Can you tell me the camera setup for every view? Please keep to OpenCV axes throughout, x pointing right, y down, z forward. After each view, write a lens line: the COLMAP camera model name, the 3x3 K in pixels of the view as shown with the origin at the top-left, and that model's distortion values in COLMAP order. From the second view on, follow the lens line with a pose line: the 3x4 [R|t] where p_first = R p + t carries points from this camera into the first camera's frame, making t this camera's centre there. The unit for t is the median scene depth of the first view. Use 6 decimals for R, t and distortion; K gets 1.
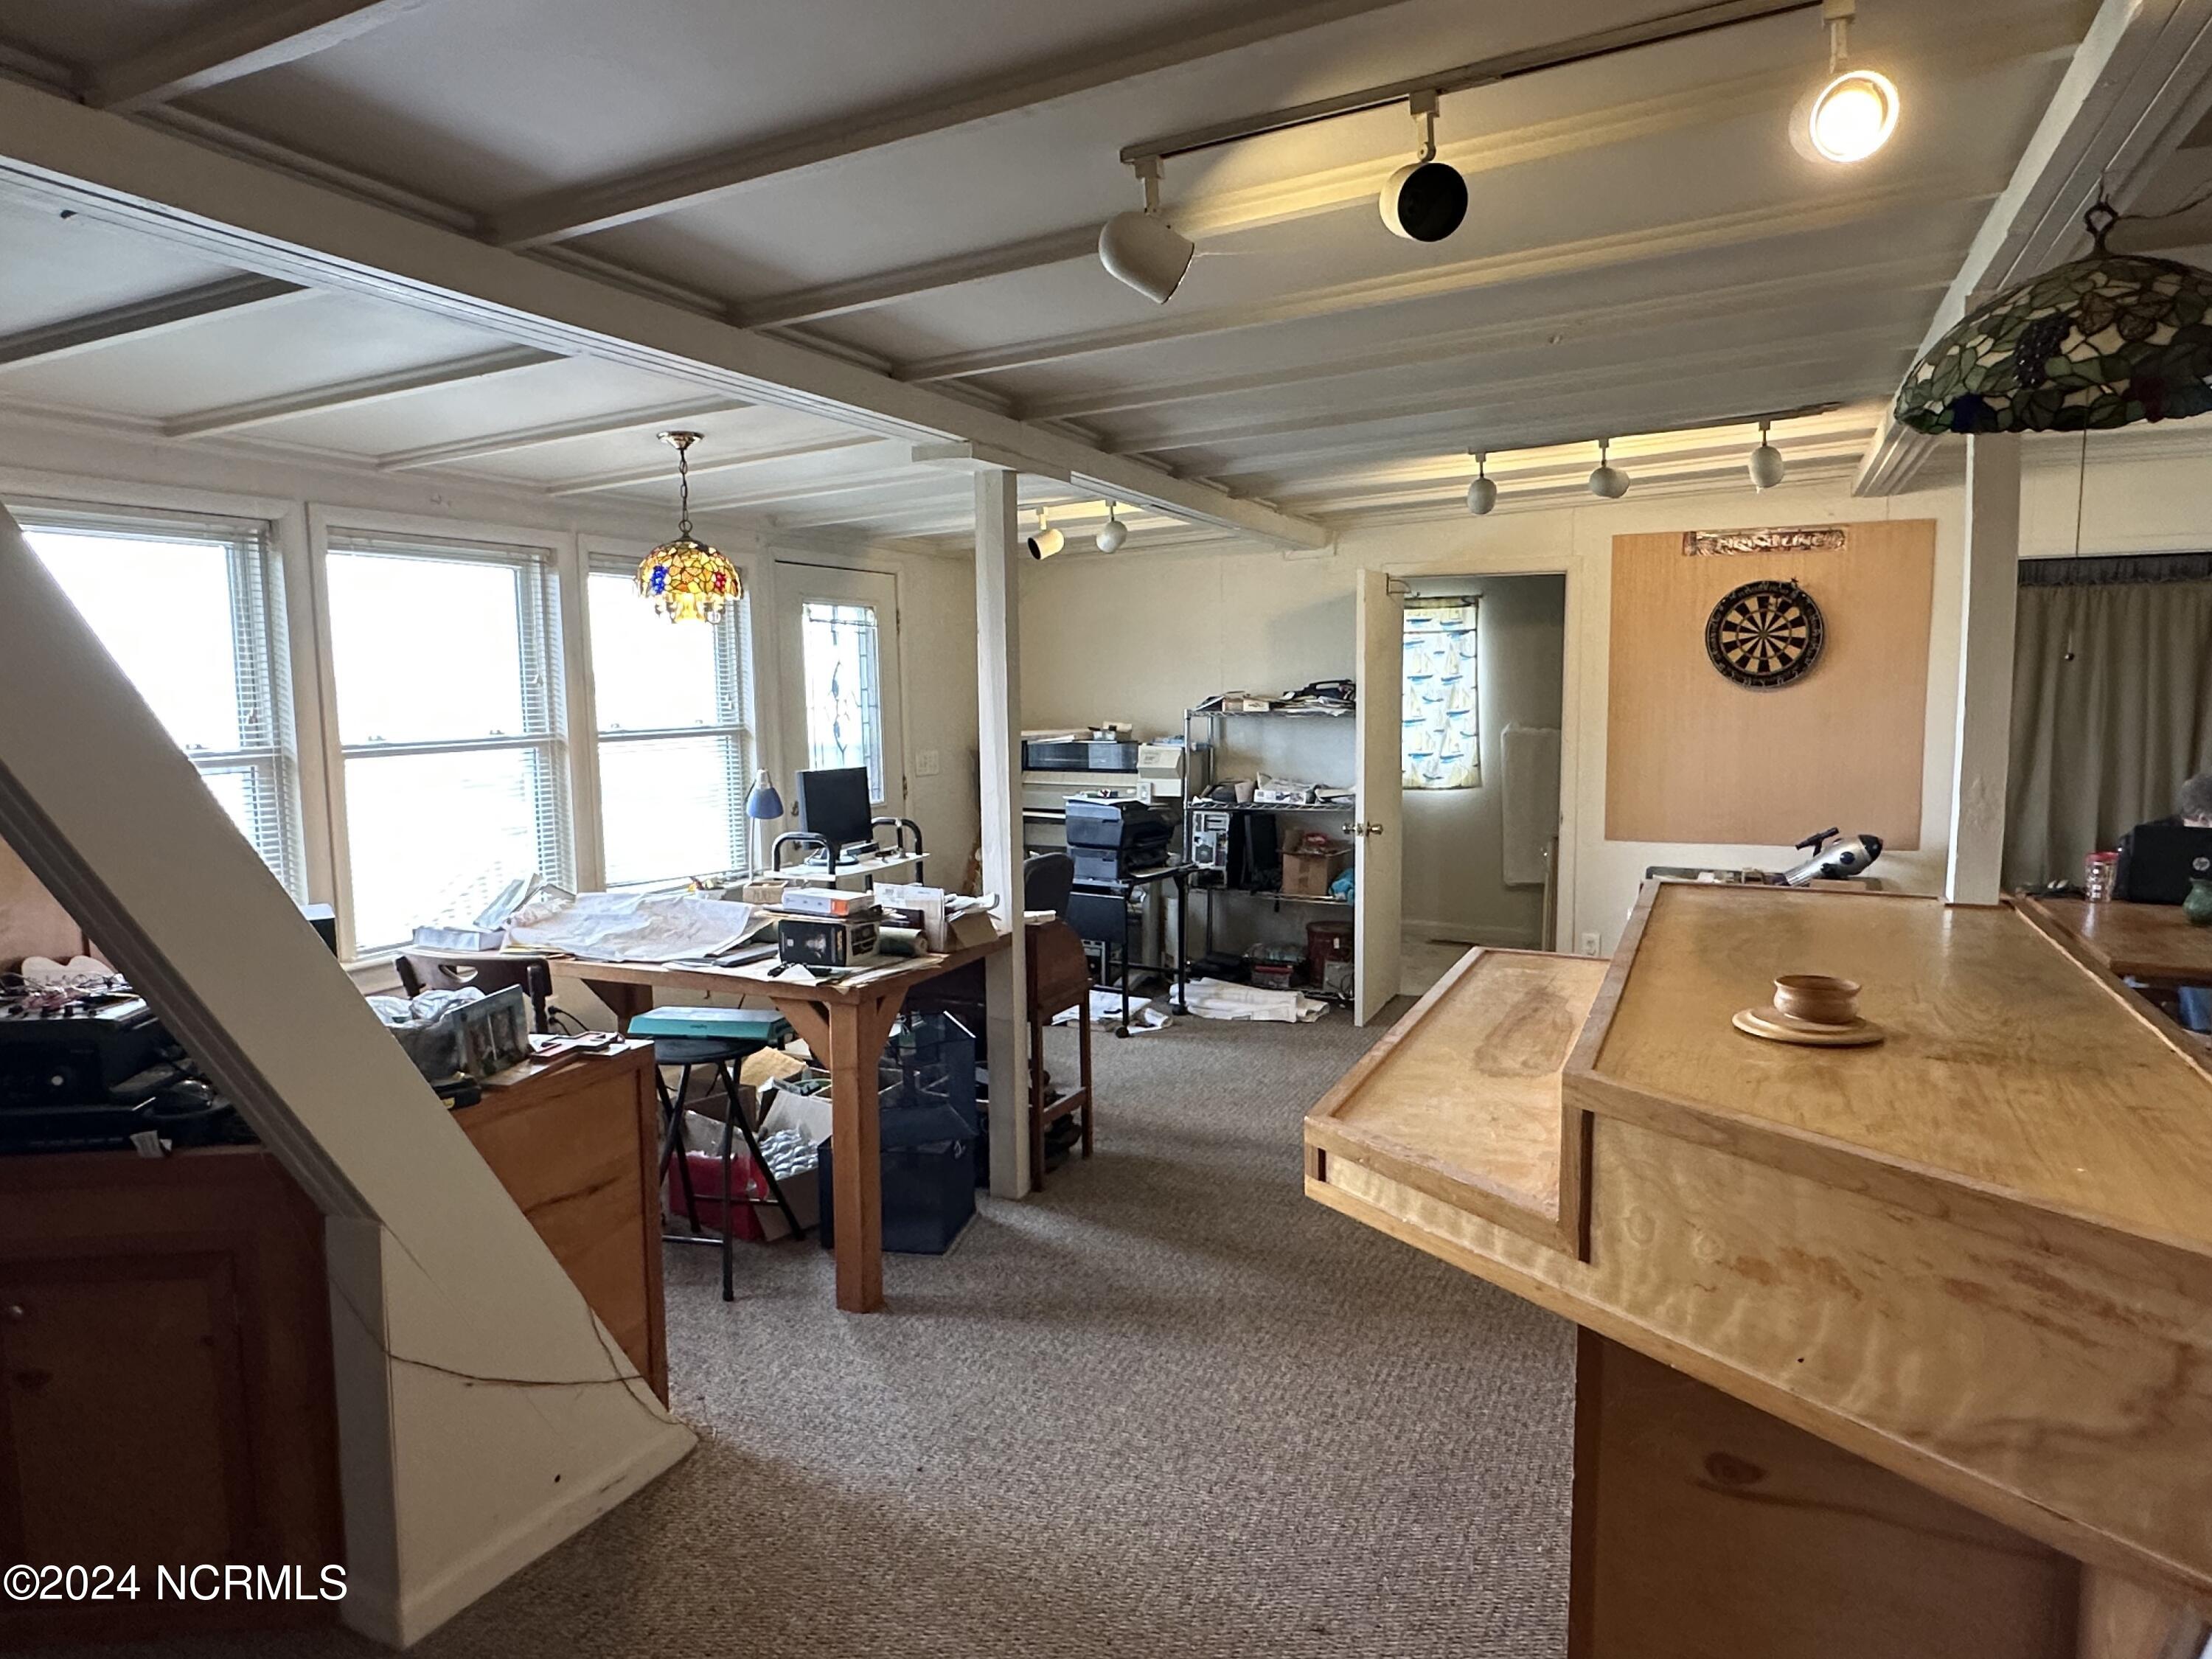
lens RADIAL K [[1388.7, 0, 1100.7], [0, 1388.7, 839.0], [0, 0, 1]] dist [-0.001462, -0.001253]
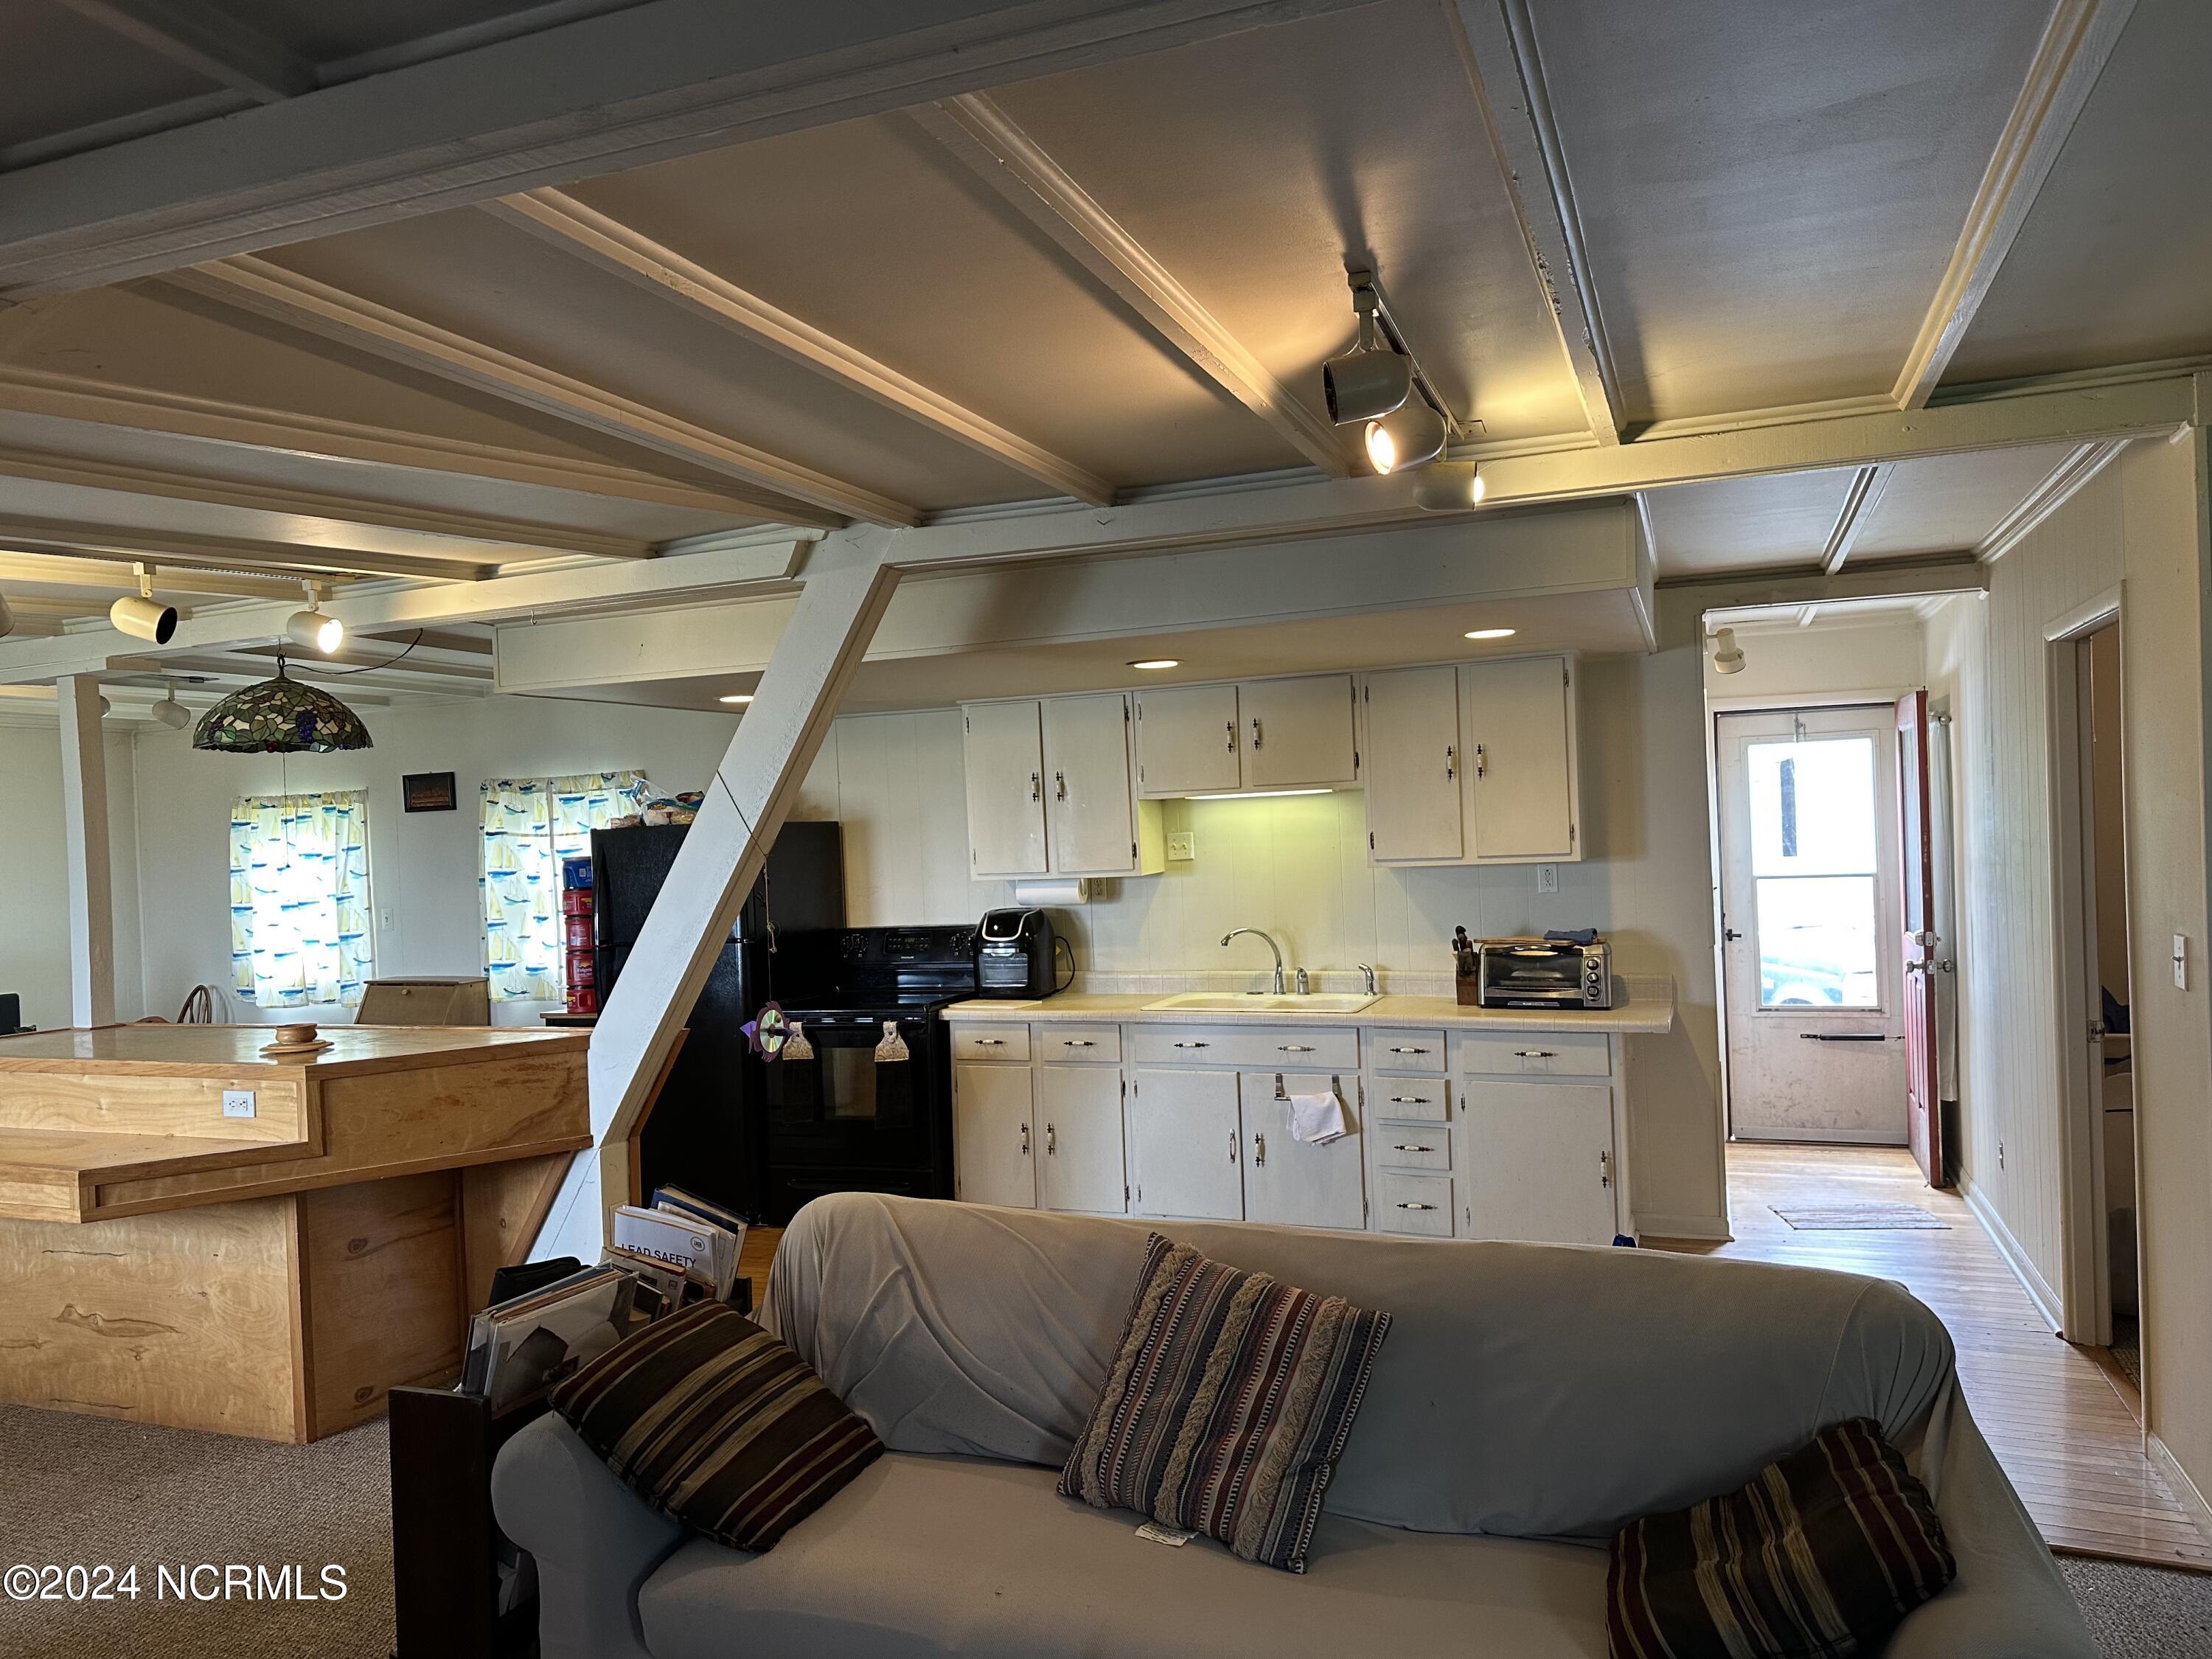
lens RADIAL K [[1528.5, 0, 1106.0], [0, 1528.5, 829.5], [0, 0, 1]] dist [0.175218, -0.348754]
pose [[-0.049423, 0.013521, 0.998686, -2.054429], [0.149909, 0.988682, -0.005967, 0.013342], [-0.987464, 0.149418, -0.050891, -0.106587]]
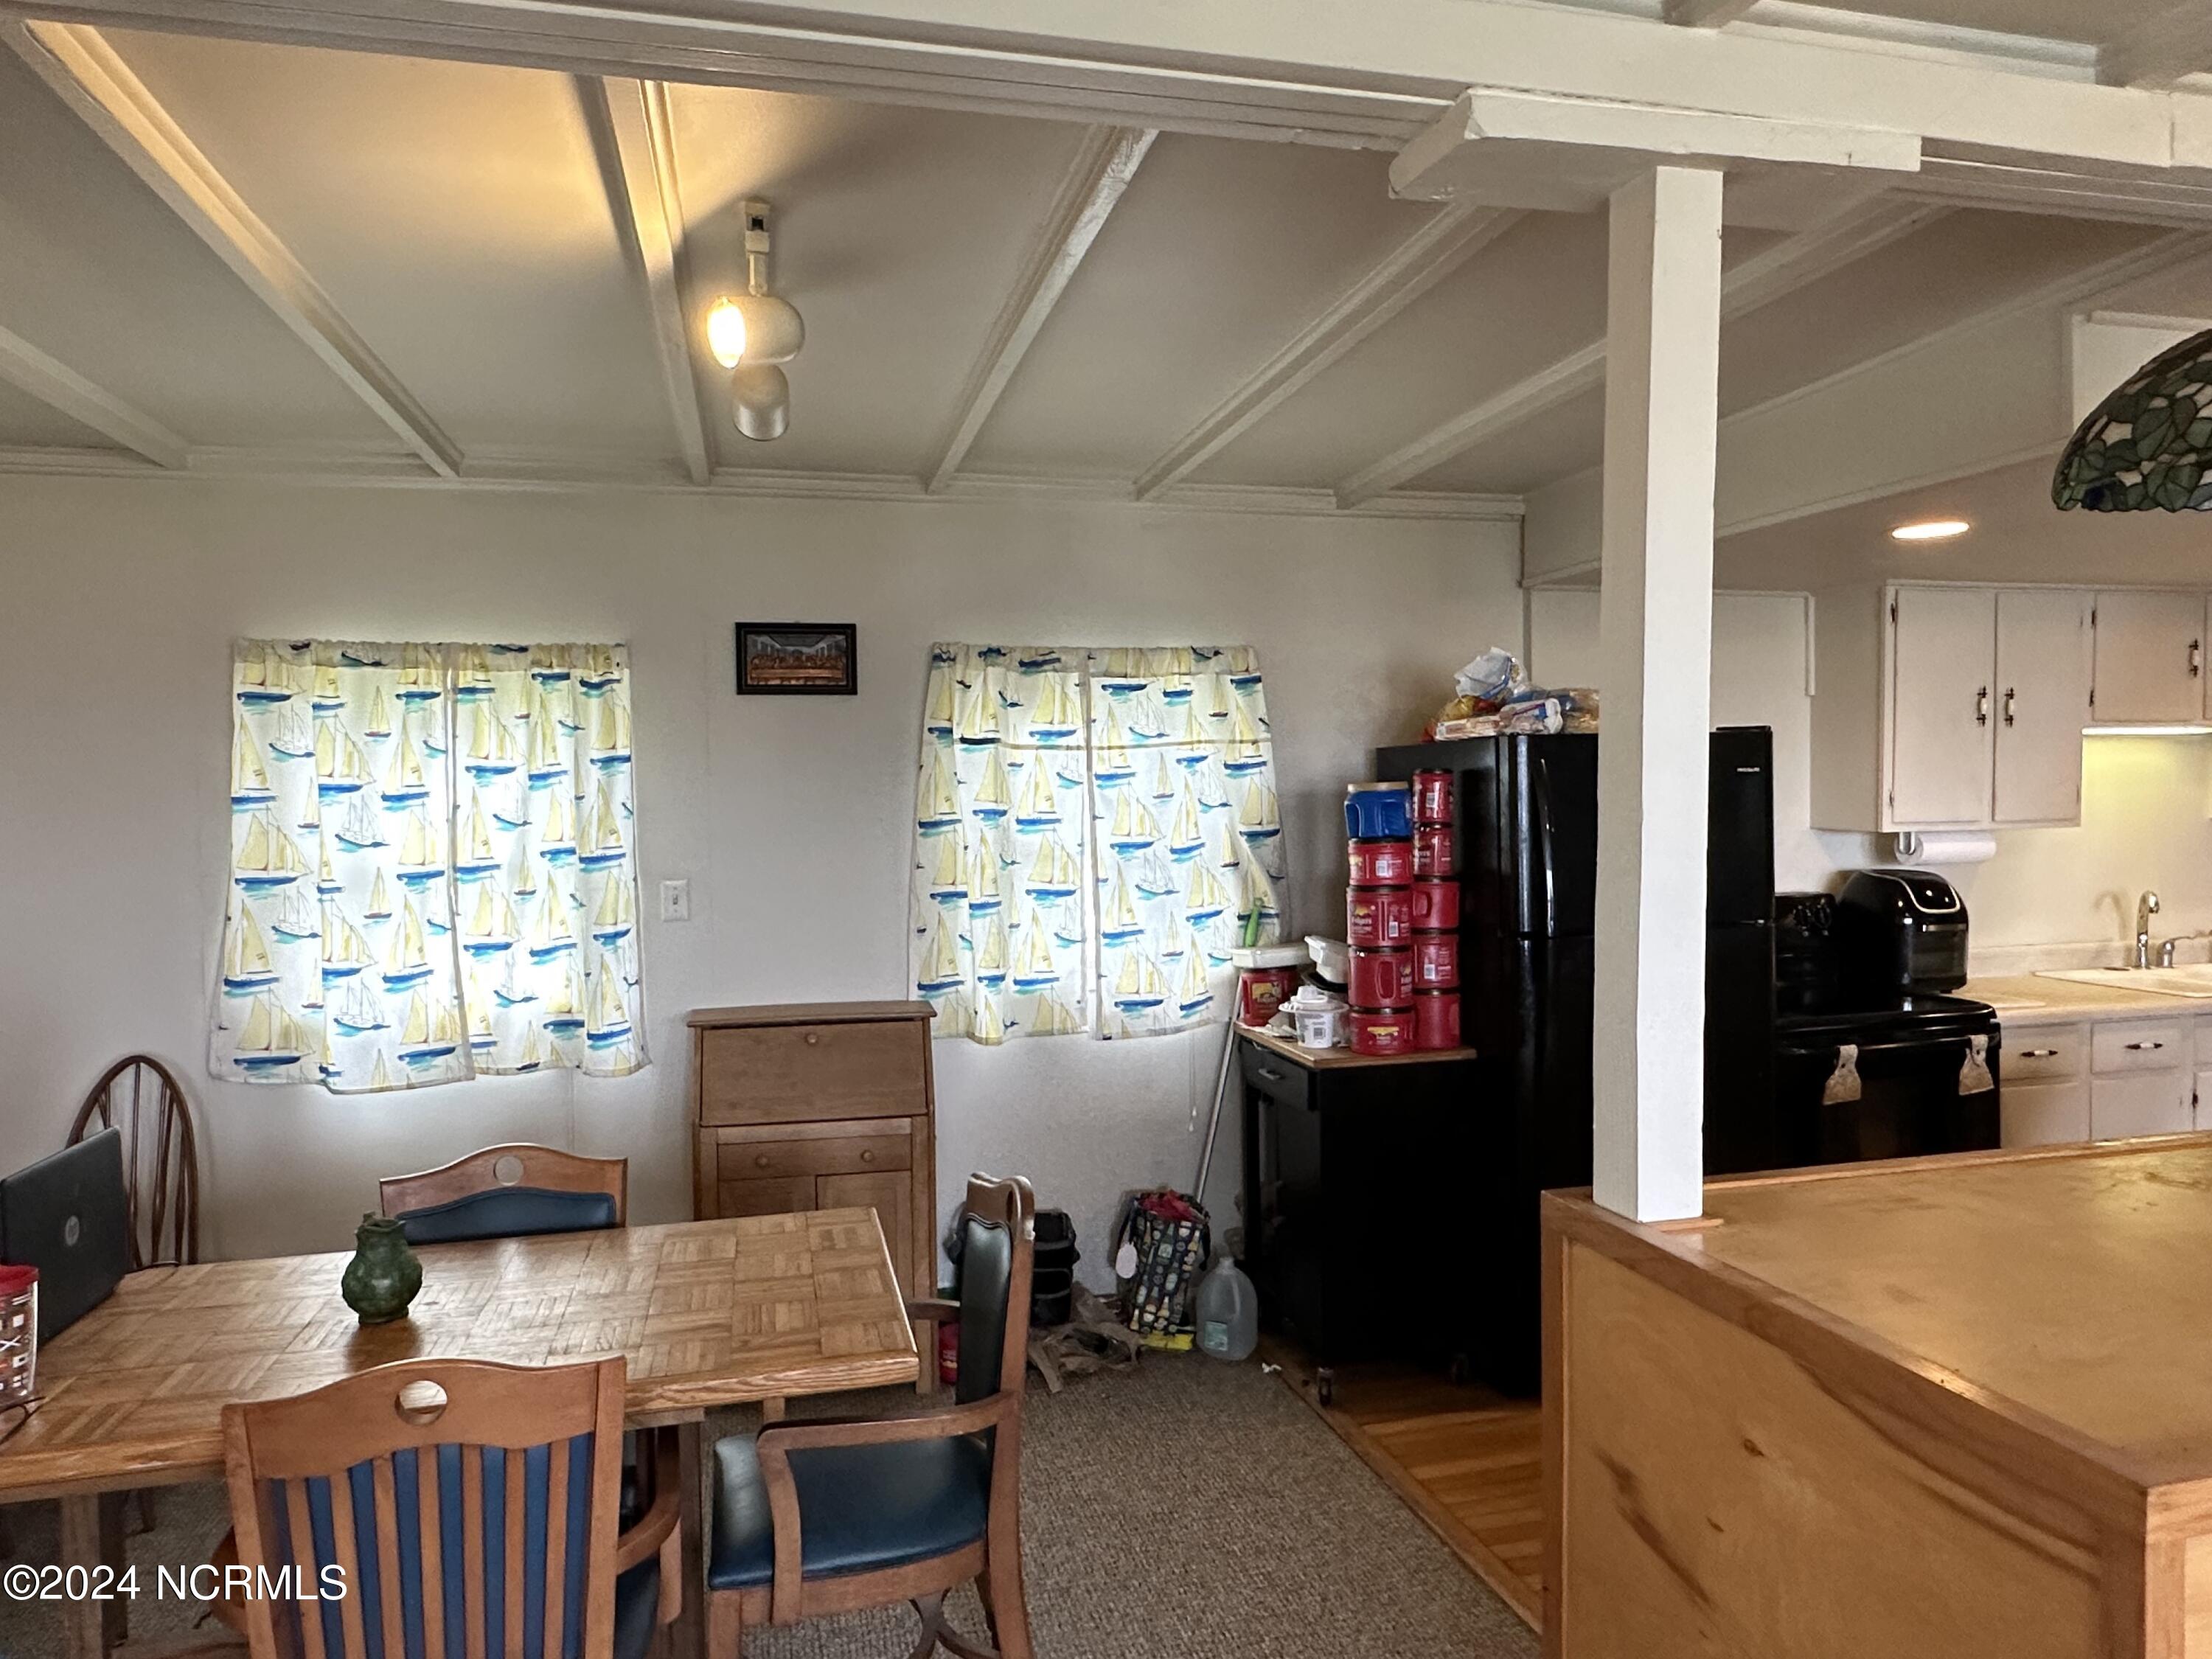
lens RADIAL K [[1391.7, 0, 1094.3], [0, 1391.7, 828.8], [0, 0, 1]] dist [-0.000132, -0.000601]
pose [[-0.618209, -0.004695, 0.785999, 0.573469], [0.104772, 0.990566, 0.088323, -0.294150], [-0.778999, 0.136953, -0.611886, 2.558615]]
